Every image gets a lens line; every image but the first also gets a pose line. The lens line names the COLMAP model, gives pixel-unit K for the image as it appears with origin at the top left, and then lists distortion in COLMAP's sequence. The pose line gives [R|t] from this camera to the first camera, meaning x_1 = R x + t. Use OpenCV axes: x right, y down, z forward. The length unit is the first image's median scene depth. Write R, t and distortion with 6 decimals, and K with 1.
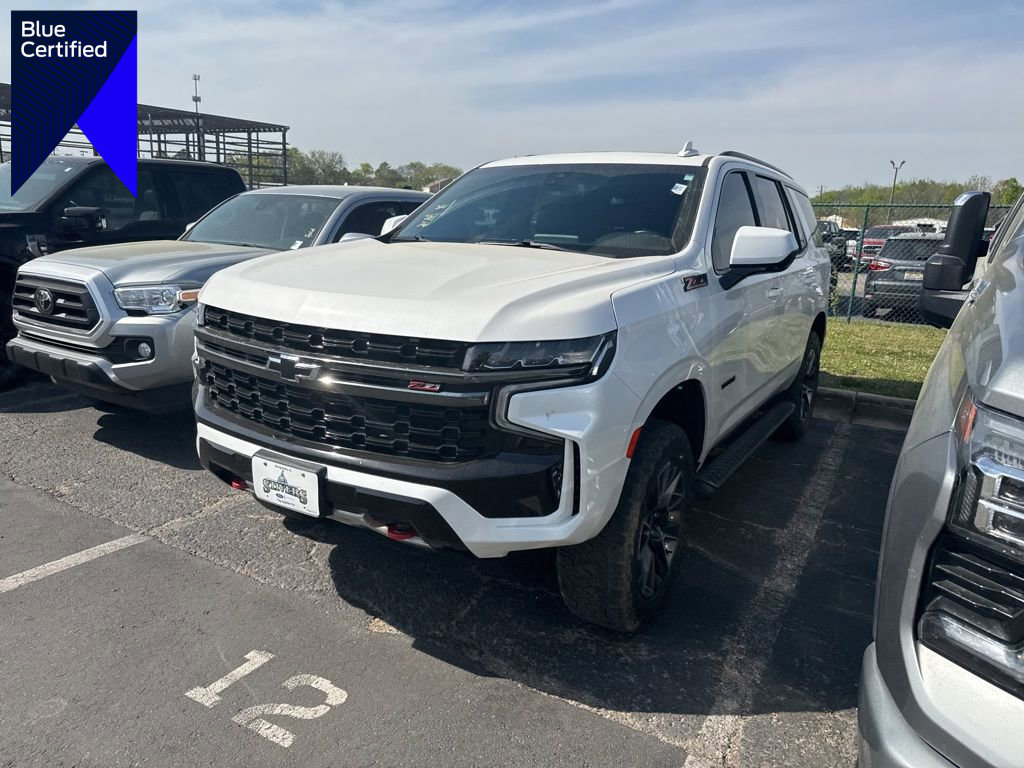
lens RADIAL K [[722.0, 0, 514.5], [0, 722.0, 407.9], [0, 0, 1]] dist [-0.003451, -0.005402]
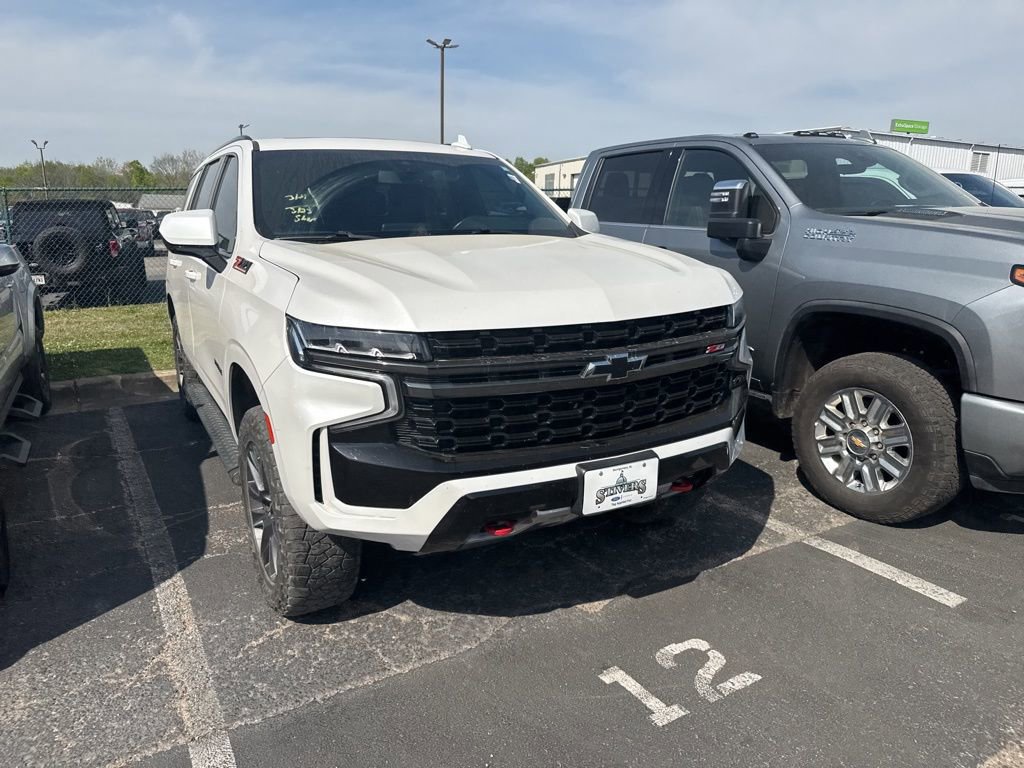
lens RADIAL K [[714.6, 0, 511.1], [0, 714.6, 410.7], [0, 0, 1]] dist [-0.001502, -0.006528]
pose [[0.494276, -0.269988, 0.826316, -1.152373], [0.245076, 0.955269, 0.165526, -0.186327], [-0.834044, 0.120695, 0.538334, 0.583348]]
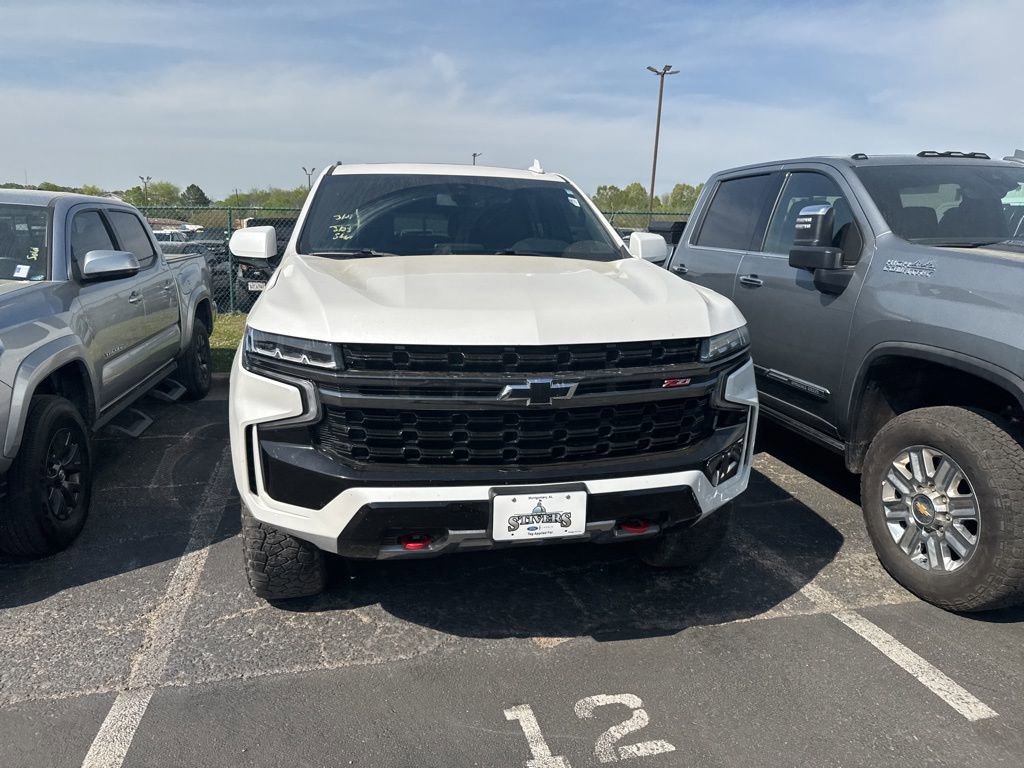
lens RADIAL K [[716.6, 0, 512.5], [0, 716.6, 404.8], [0, 0, 1]] dist [0.000023, -0.008485]
pose [[0.728815, -0.182372, 0.659976, -0.924801], [0.186655, 0.980289, 0.064760, -0.102149], [-0.658778, 0.075990, 0.748490, 0.307426]]
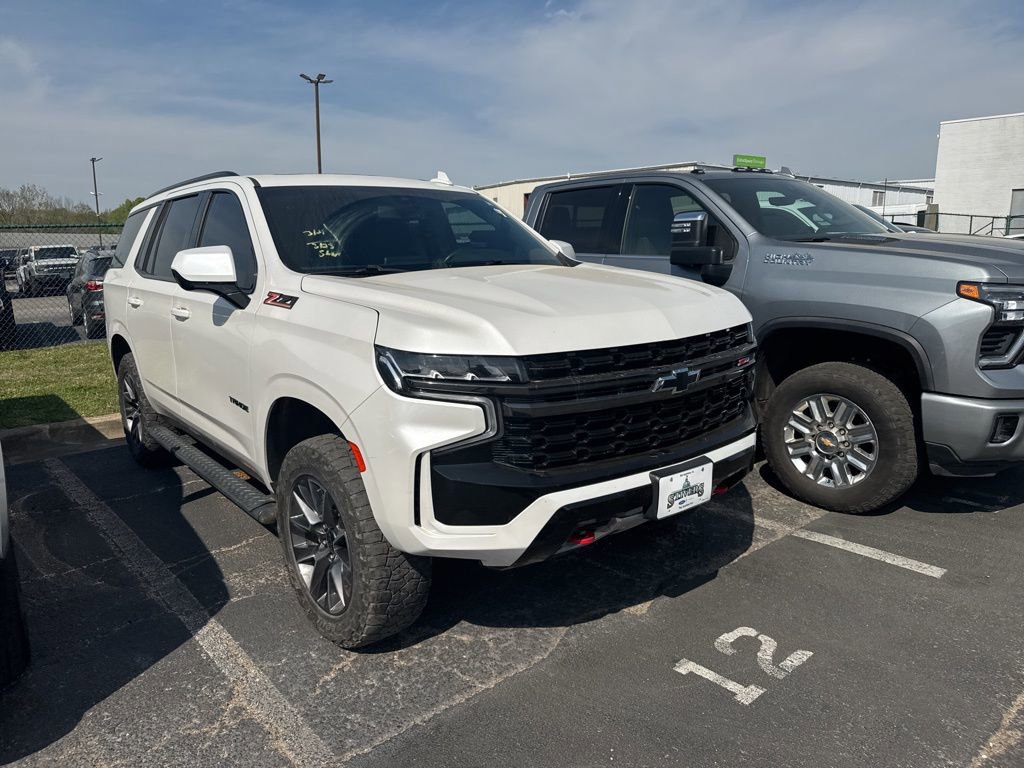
lens RADIAL K [[714.6, 0, 511.1], [0, 714.6, 410.7], [0, 0, 1]] dist [-0.001502, -0.006528]
pose [[0.335016, -0.257039, 0.906474, -1.319141], [0.272010, 0.947491, 0.168139, -0.249819], [-0.902094, 0.190241, 0.387342, 0.791135]]
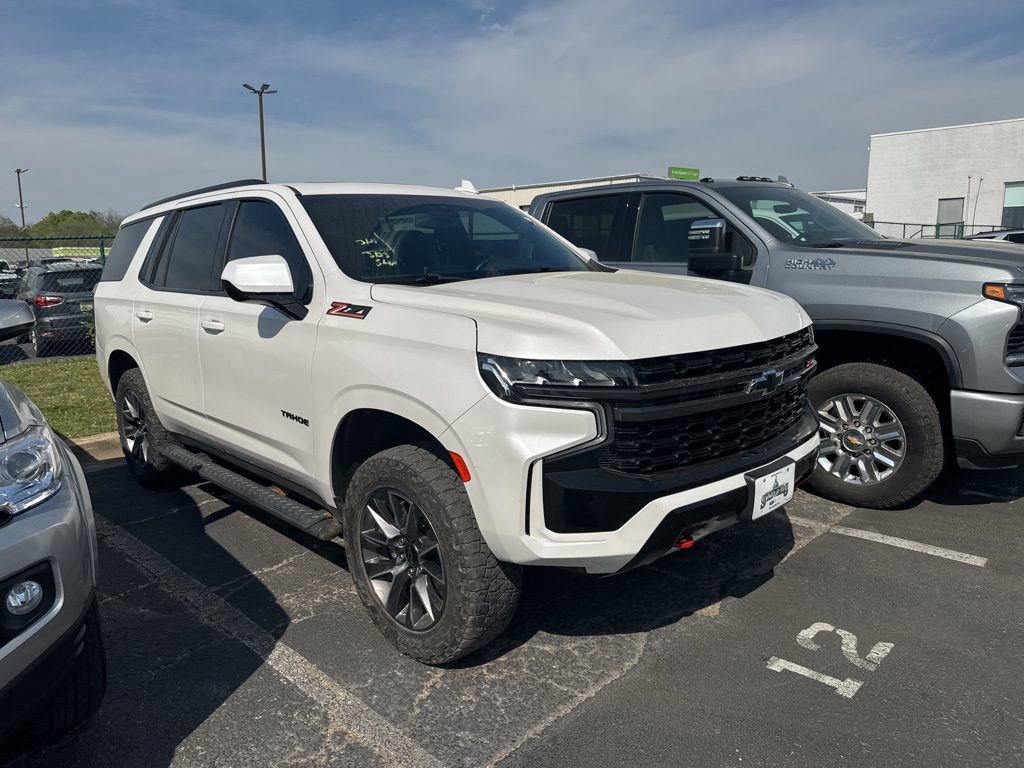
lens RADIAL K [[716.6, 0, 512.5], [0, 716.6, 404.8], [0, 0, 1]] dist [0.000023, -0.008485]
pose [[0.255584, -0.244013, 0.935486, -1.381868], [0.283577, 0.943984, 0.168754, -0.303573], [-0.924262, 0.222152, 0.310464, 0.987747]]
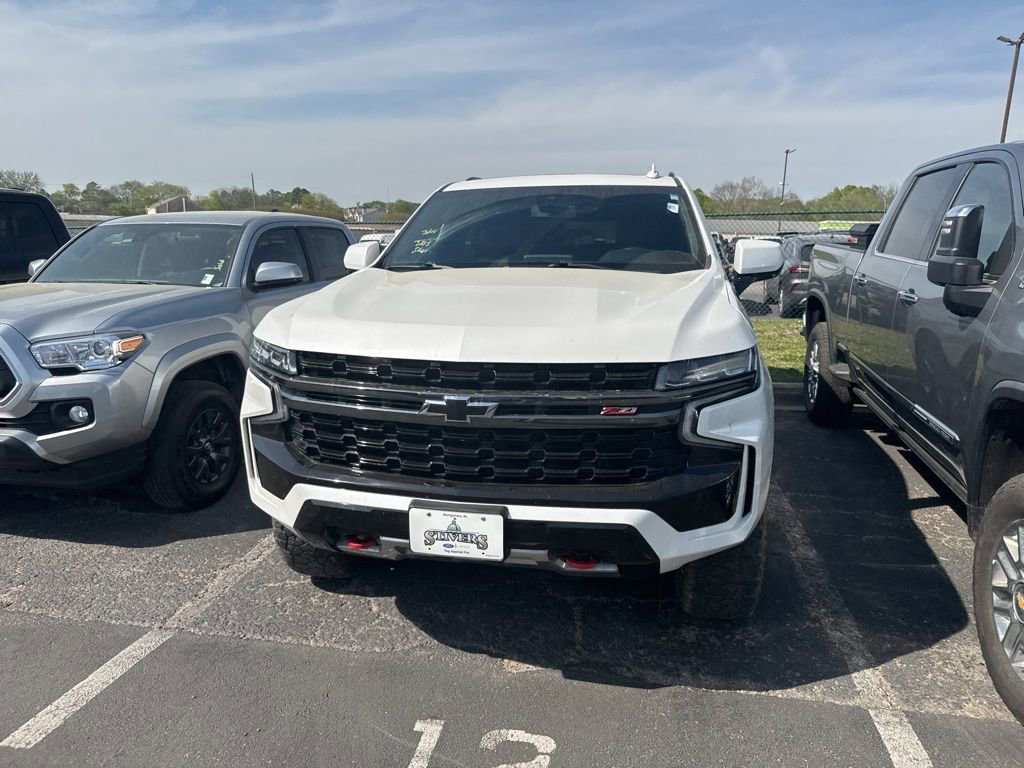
lens RADIAL K [[722.0, 0, 514.5], [0, 722.0, 407.9], [0, 0, 1]] dist [-0.003451, -0.005402]
pose [[0.941156, -0.112772, 0.318603, -0.519007], [0.119437, 0.992841, -0.001394, -0.044645], [-0.316165, 0.039365, 0.947887, 0.083078]]
